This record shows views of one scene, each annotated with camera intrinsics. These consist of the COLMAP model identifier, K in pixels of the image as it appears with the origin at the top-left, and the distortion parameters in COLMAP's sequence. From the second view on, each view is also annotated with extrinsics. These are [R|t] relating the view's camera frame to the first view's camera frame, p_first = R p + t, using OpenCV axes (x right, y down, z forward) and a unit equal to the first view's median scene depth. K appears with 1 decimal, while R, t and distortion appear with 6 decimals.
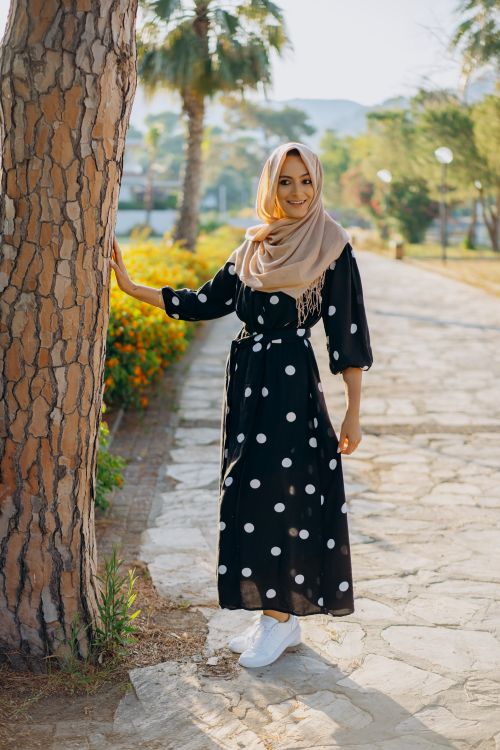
lens RADIAL K [[1071.1, 0, 250.0], [0, 1071.1, 375.0], [0, 0, 1]] dist [0.002319, -0.002782]
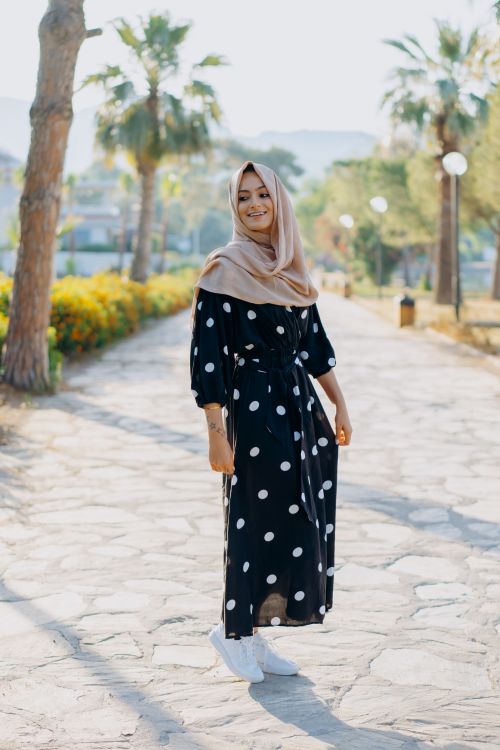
lens RADIAL K [[1208.4, 0, 251.1], [0, 1208.4, 349.0], [0, 0, 1]] dist [0.021365, -0.163175]
pose [[0.999986, 0.003553, 0.003866, 0.060441], [-0.003257, 0.997243, -0.074136, 0.056210], [-0.004119, 0.074122, 0.997241, -0.348171]]
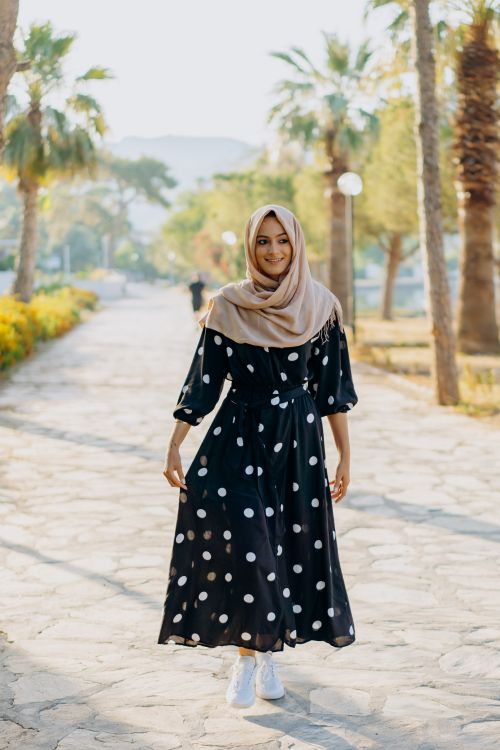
lens RADIAL K [[1312.6, 0, 250.0], [0, 1312.6, 375.0], [0, 0, 1]] dist [0.003948, -0.102264]
pose [[0.994477, -0.007545, 0.104685, 0.035056], [0.015264, 0.997205, -0.073133, 0.064437], [-0.103840, 0.074327, 0.991813, -0.419271]]
